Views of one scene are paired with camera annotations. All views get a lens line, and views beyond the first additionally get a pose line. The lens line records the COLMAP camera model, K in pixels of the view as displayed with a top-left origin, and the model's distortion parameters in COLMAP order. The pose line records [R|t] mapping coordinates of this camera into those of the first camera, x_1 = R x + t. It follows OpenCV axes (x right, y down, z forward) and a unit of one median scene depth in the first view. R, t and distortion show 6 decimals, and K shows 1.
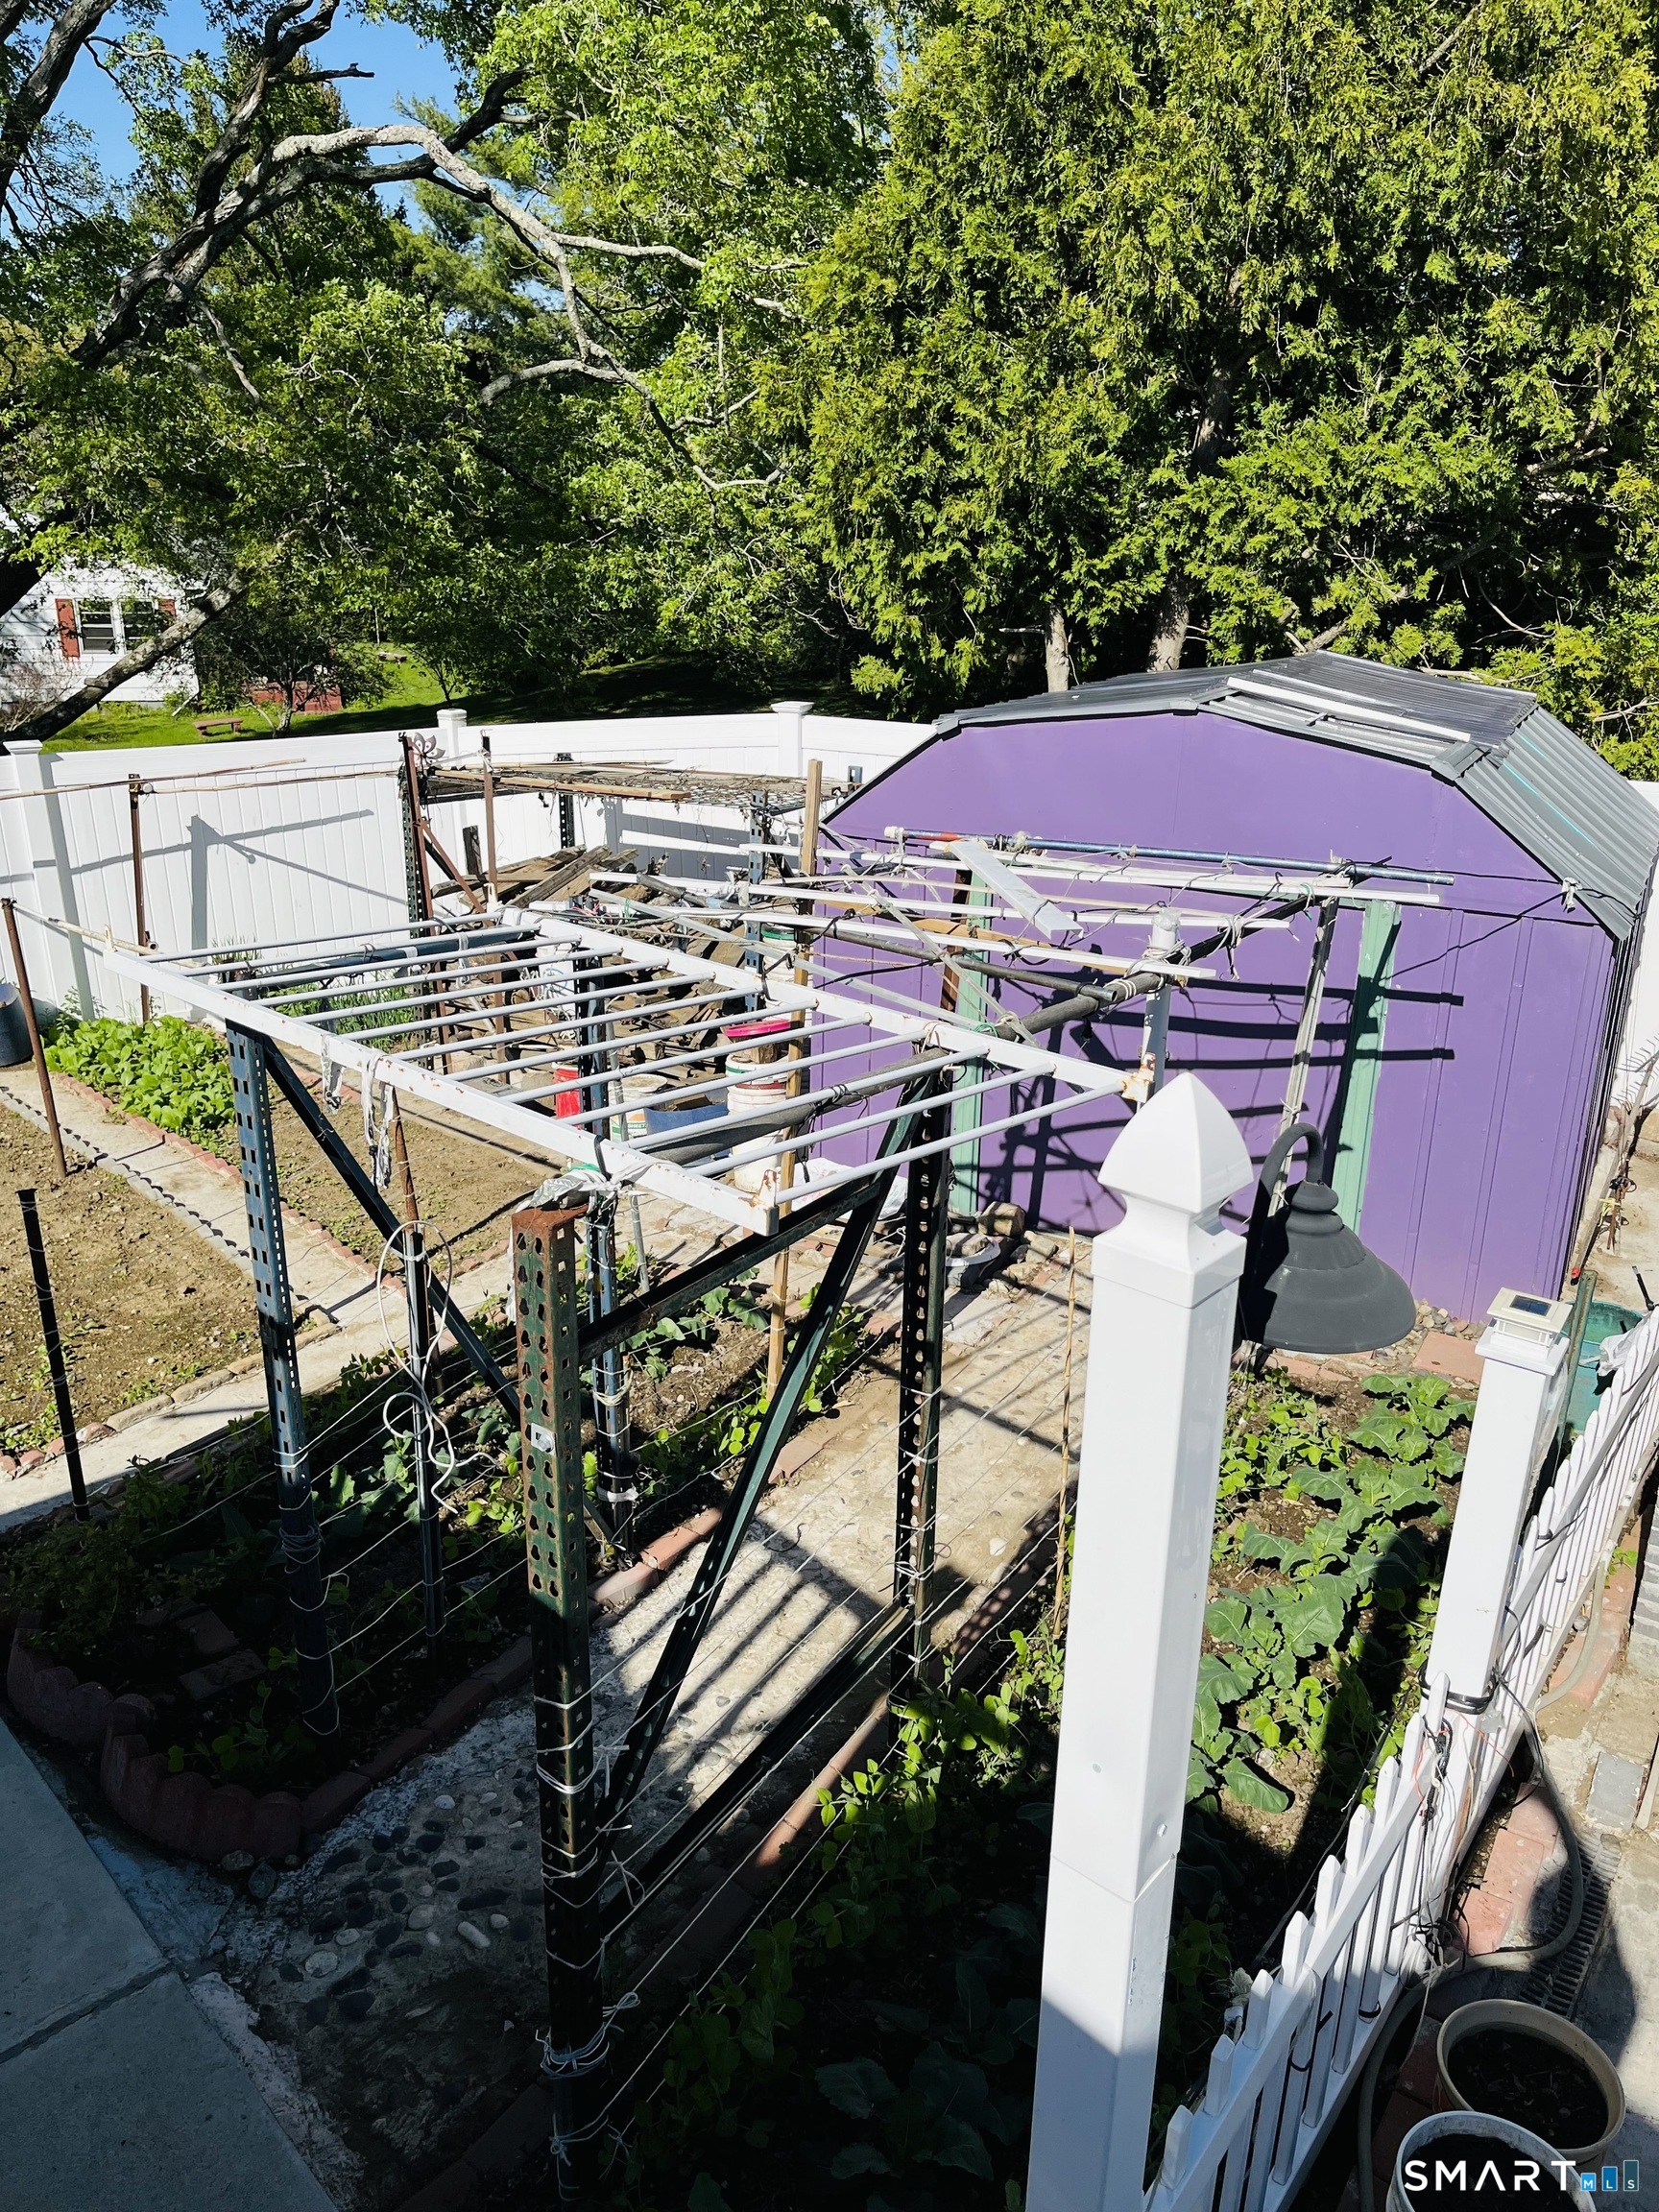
lens RADIAL K [[1661.3, 0, 820.5], [0, 1661.3, 1118.0], [0, 0, 1]] dist [-0.005410, -0.019425]
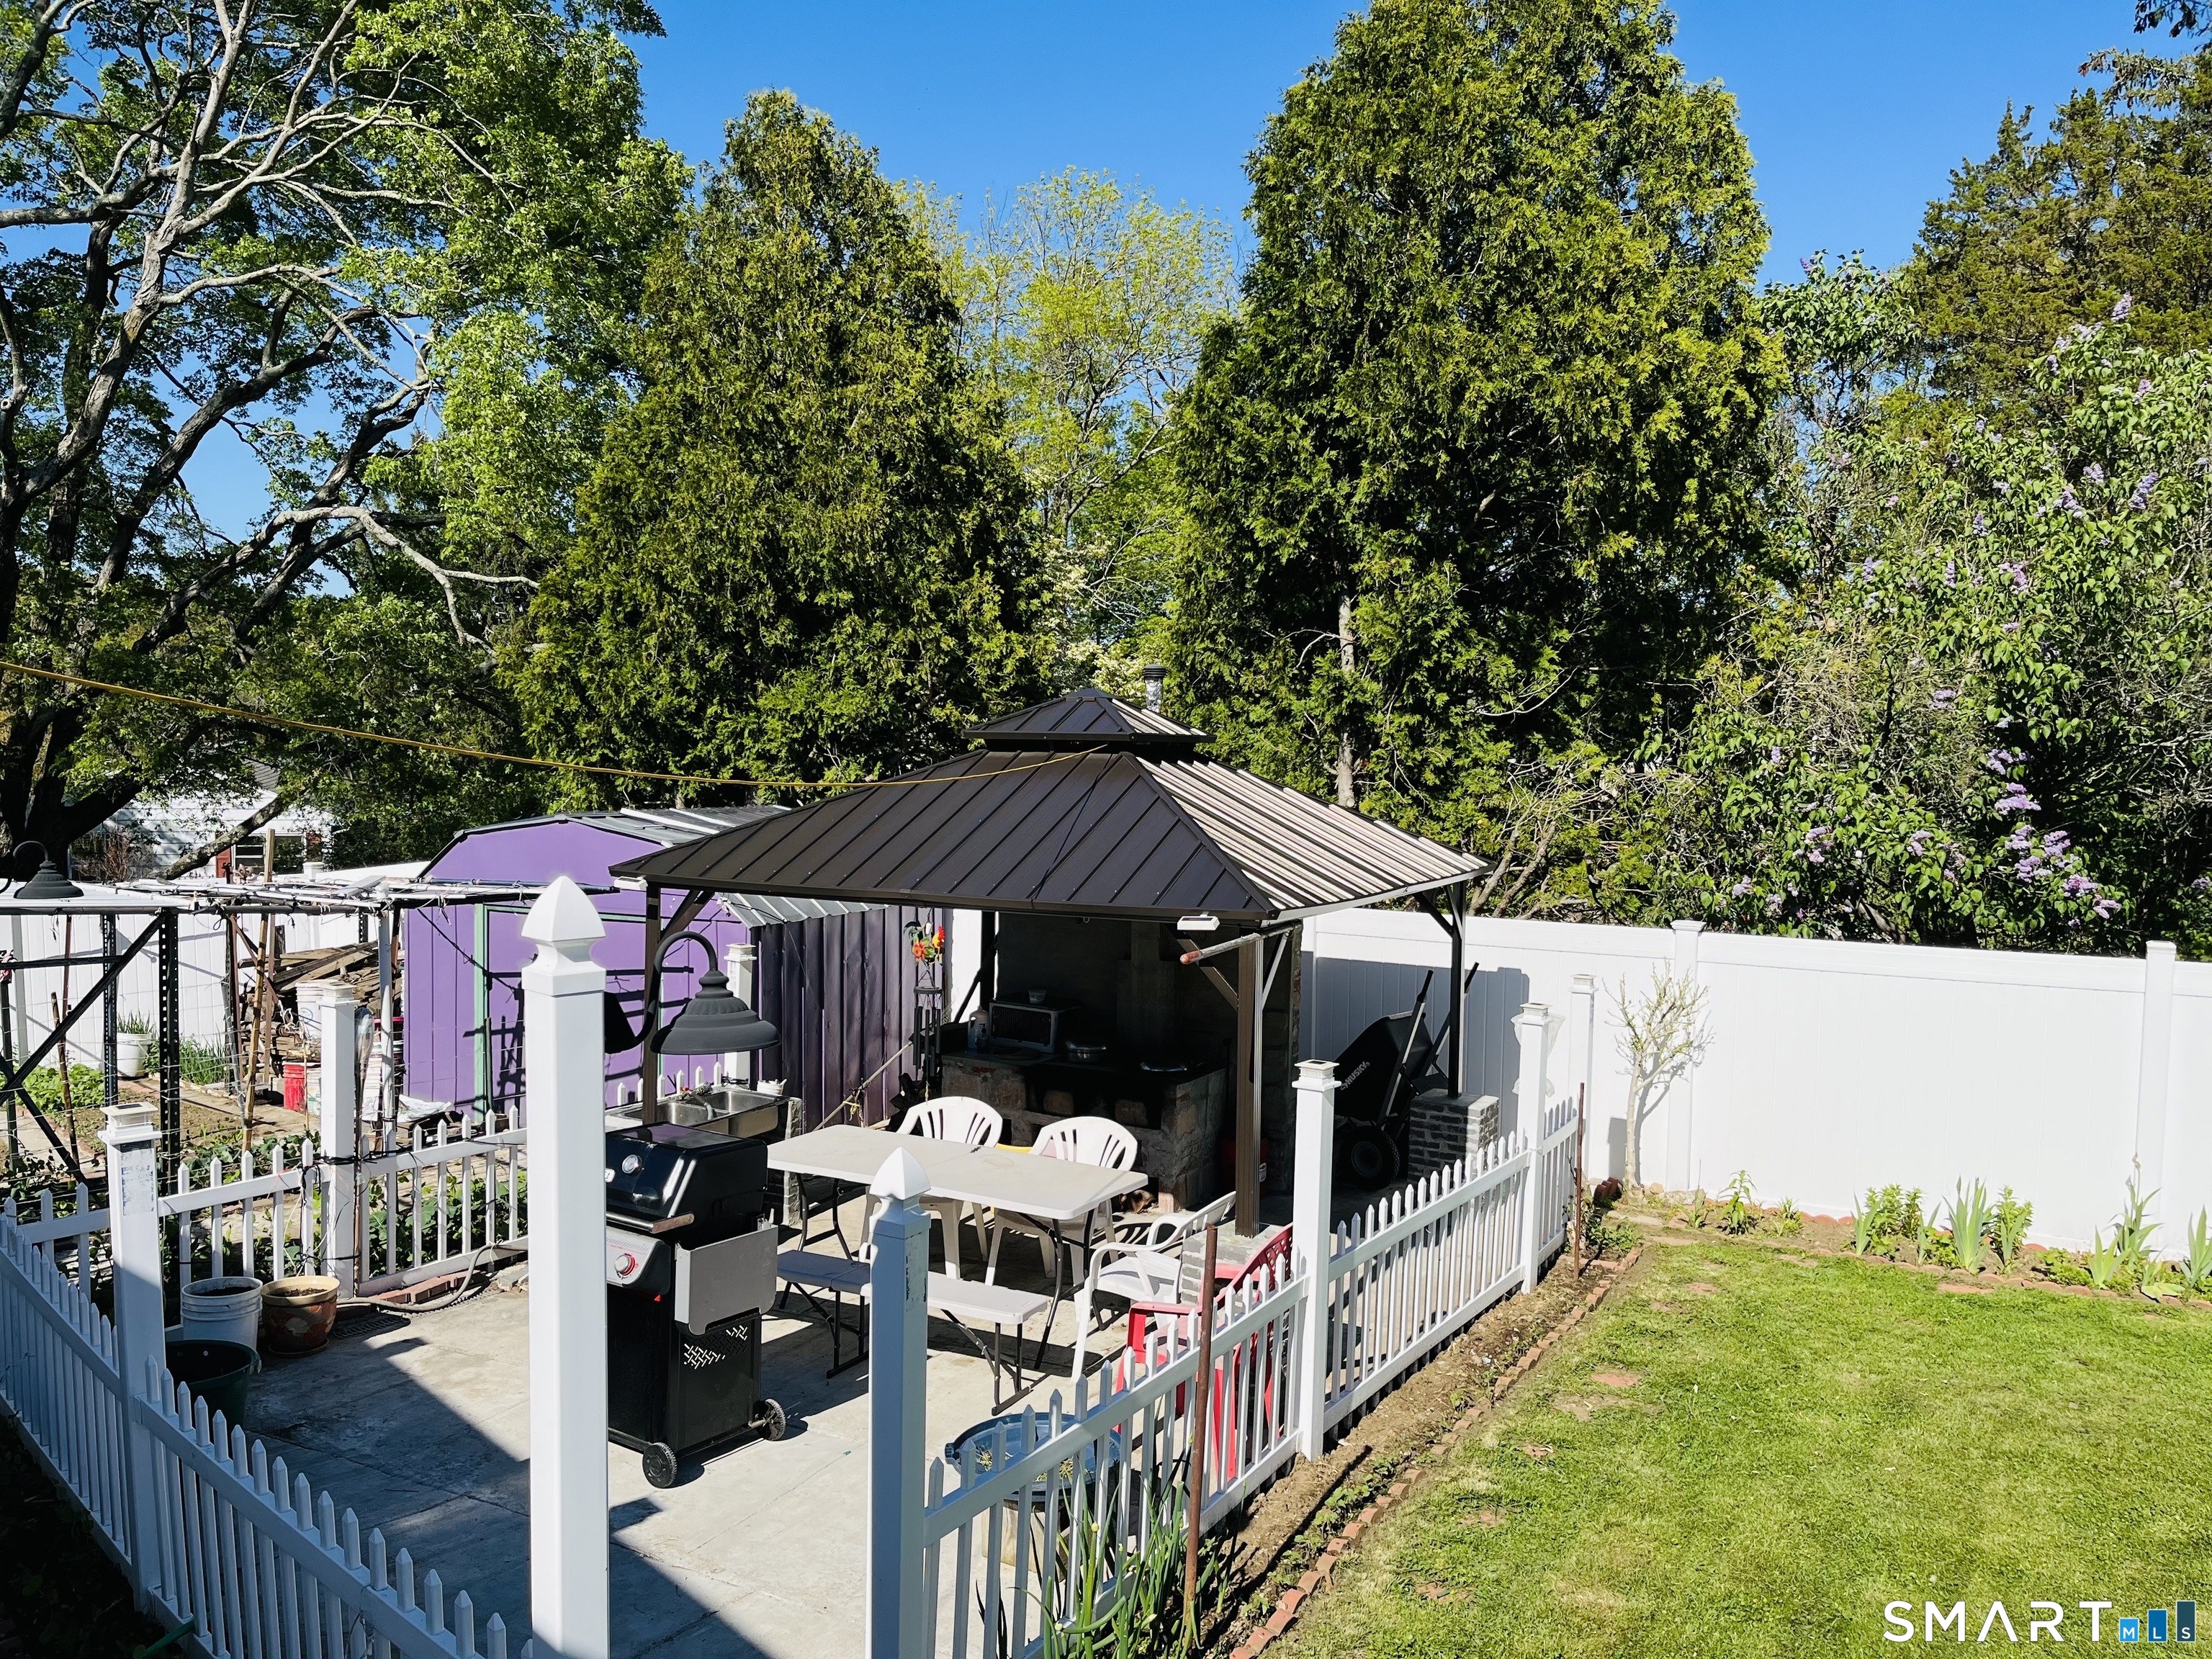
lens RADIAL K [[1661.3, 0, 1116.1], [0, 1661.3, 825.9], [0, 0, 1]] dist [-0.005410, -0.019425]
pose [[0.998851, -0.007622, 0.047304, 0.457073], [0.021944, 0.950414, -0.310212, 0.212460], [-0.042594, 0.310894, 0.949490, -0.483126]]
